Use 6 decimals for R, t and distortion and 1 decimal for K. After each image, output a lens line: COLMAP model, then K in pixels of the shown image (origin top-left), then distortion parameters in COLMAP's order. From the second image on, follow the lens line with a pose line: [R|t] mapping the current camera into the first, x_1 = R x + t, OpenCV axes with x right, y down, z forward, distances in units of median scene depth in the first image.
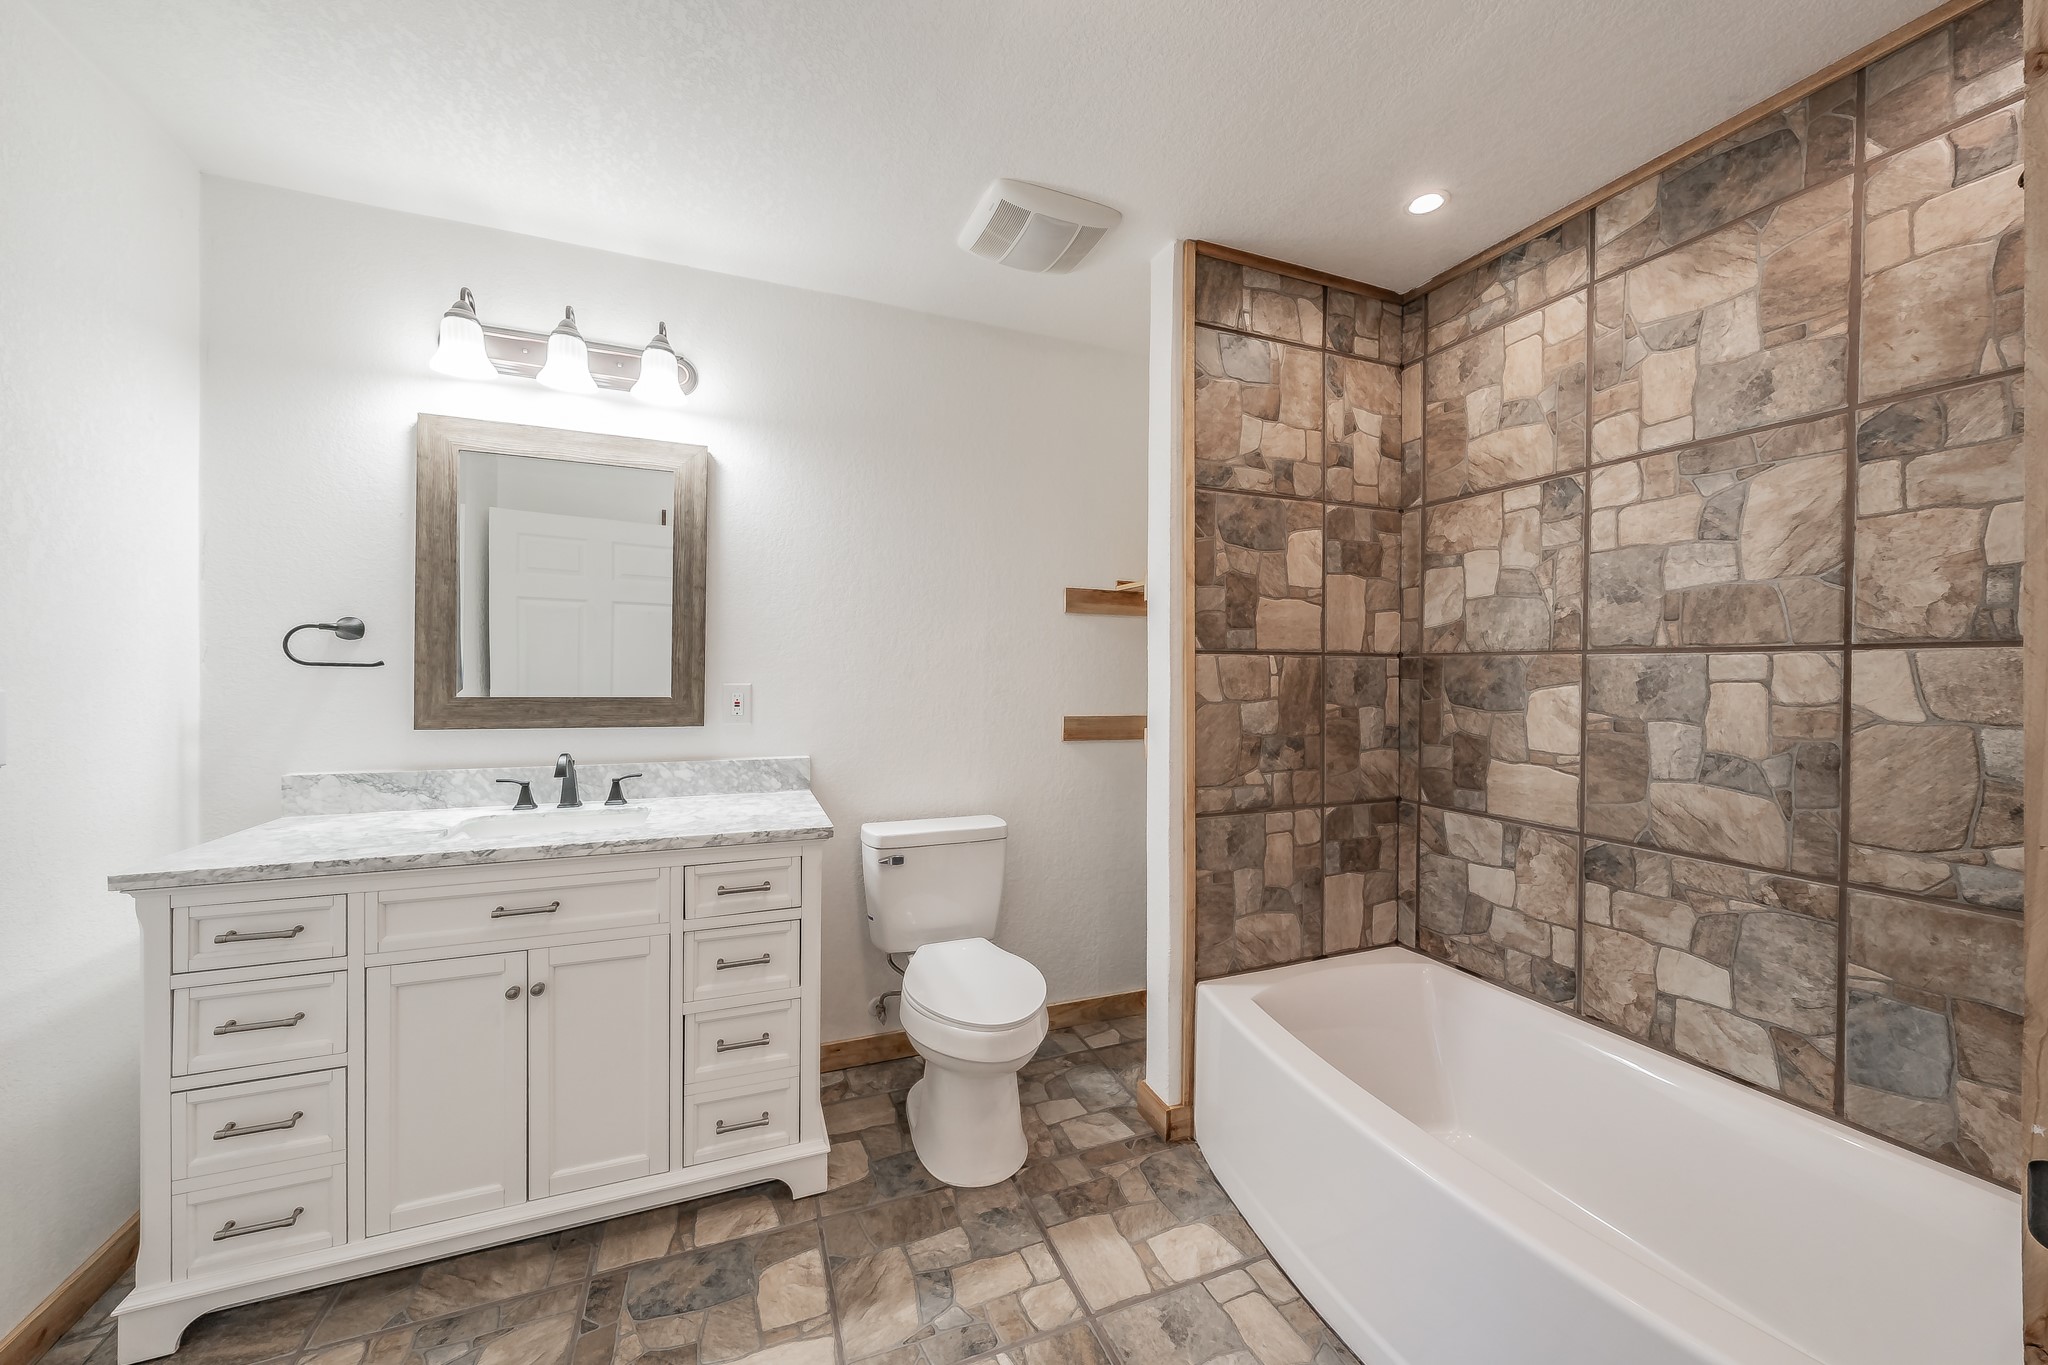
lens RADIAL K [[745.7, 0, 1076.6], [0, 745.7, 677.5], [0, 0, 1]] dist [-0.000271, 0.000198]
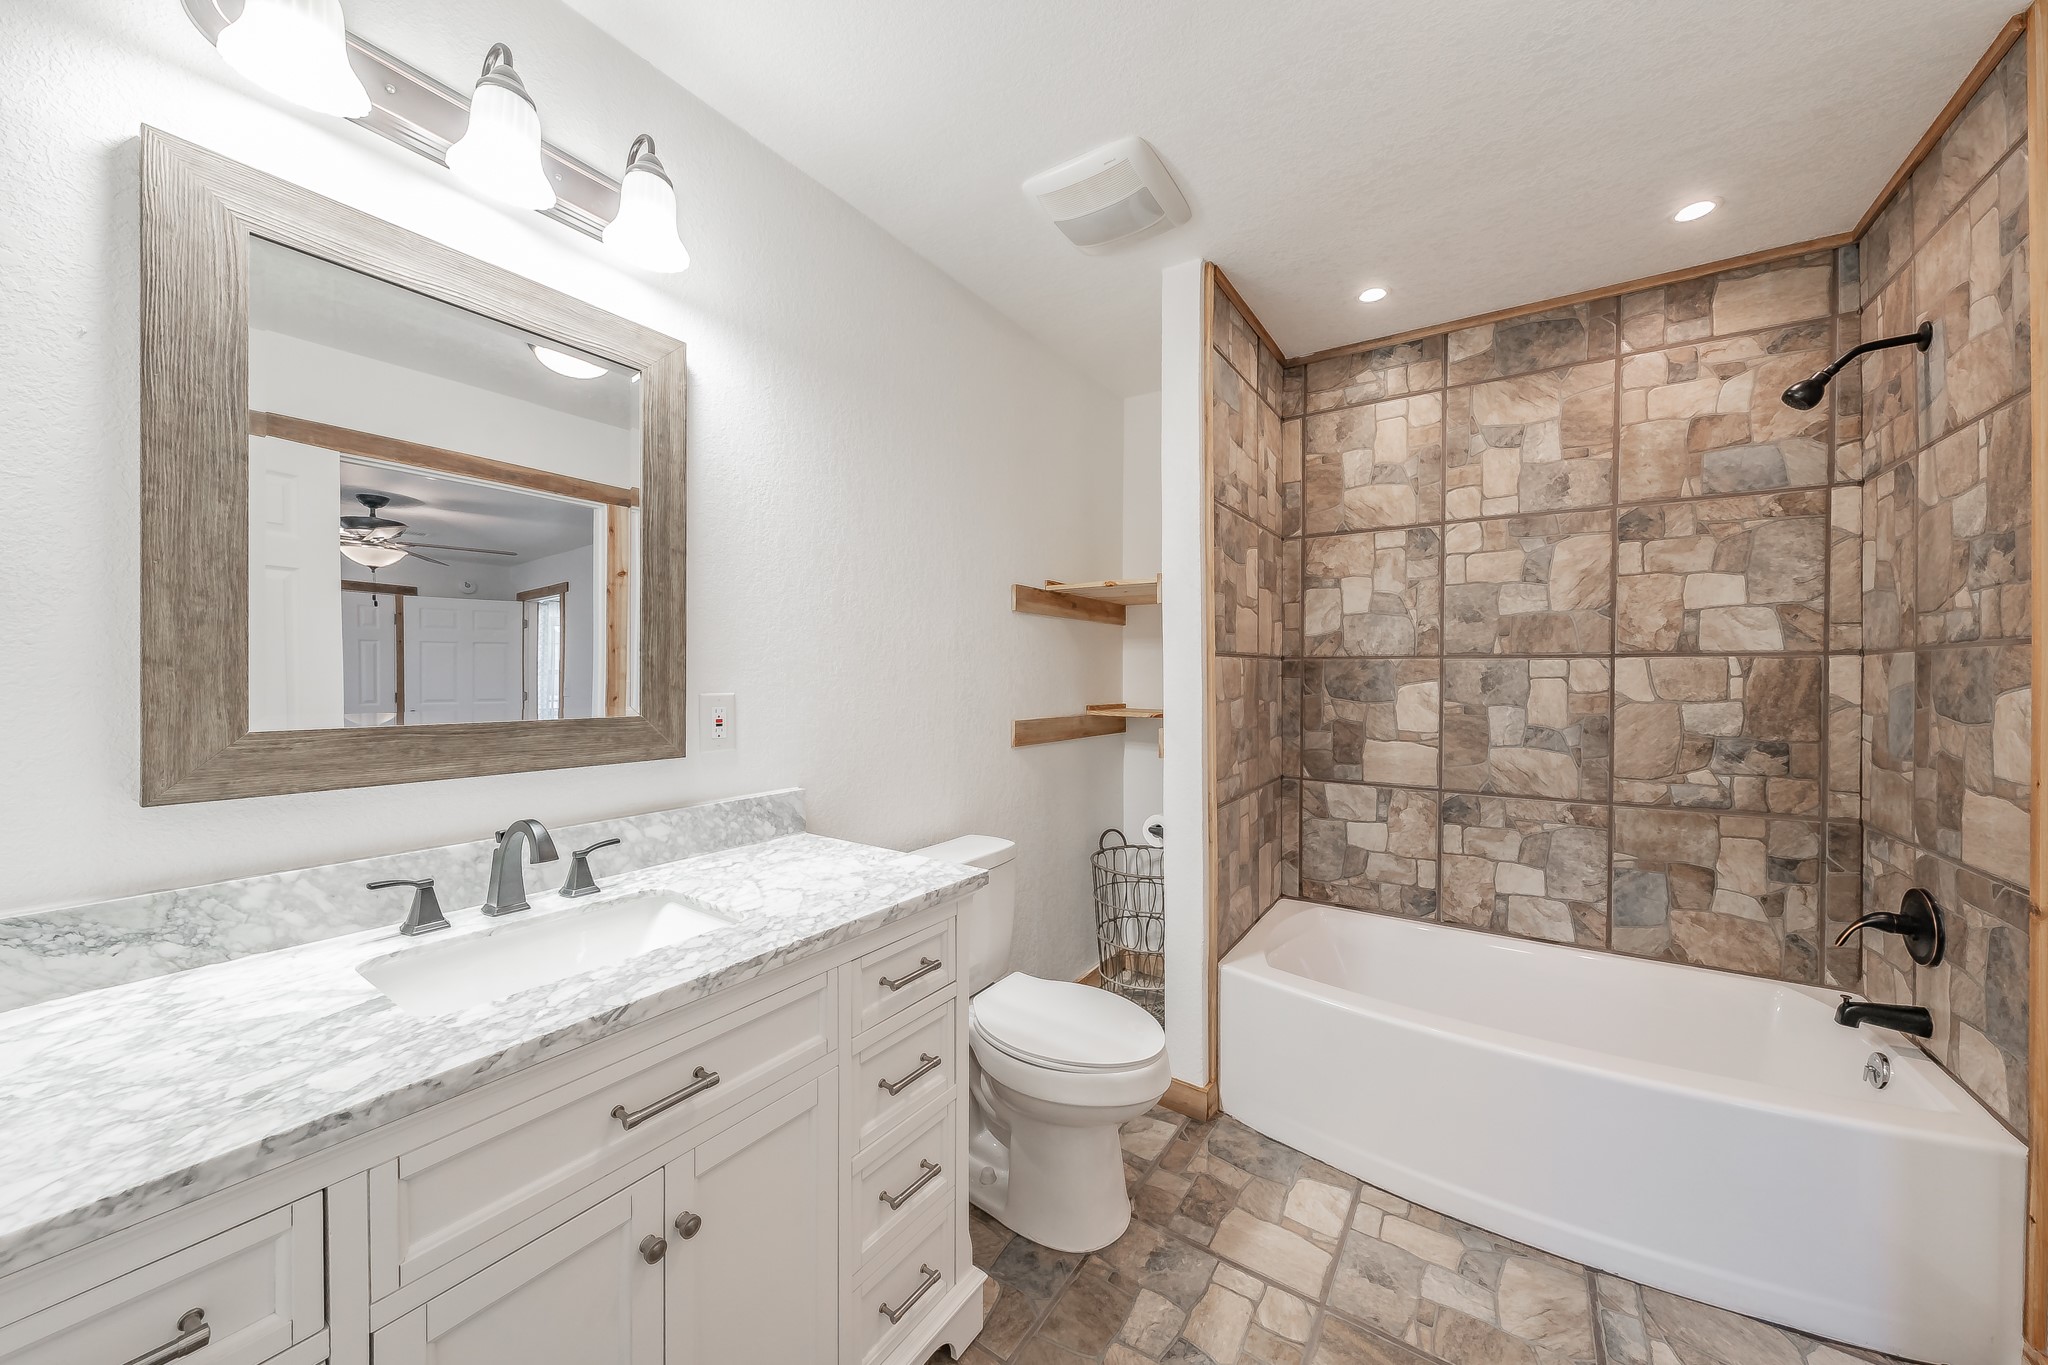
lens RADIAL K [[700.1, 0, 1072.0], [0, 700.1, 682.1], [0, 0, 1]] dist [-0.001206, -0.000111]
pose [[0.837110, -0.012389, 0.546895, -0.637613], [0.008178, 0.999915, 0.010133, -0.007422], [-0.546974, -0.004009, 0.837140, 0.317894]]
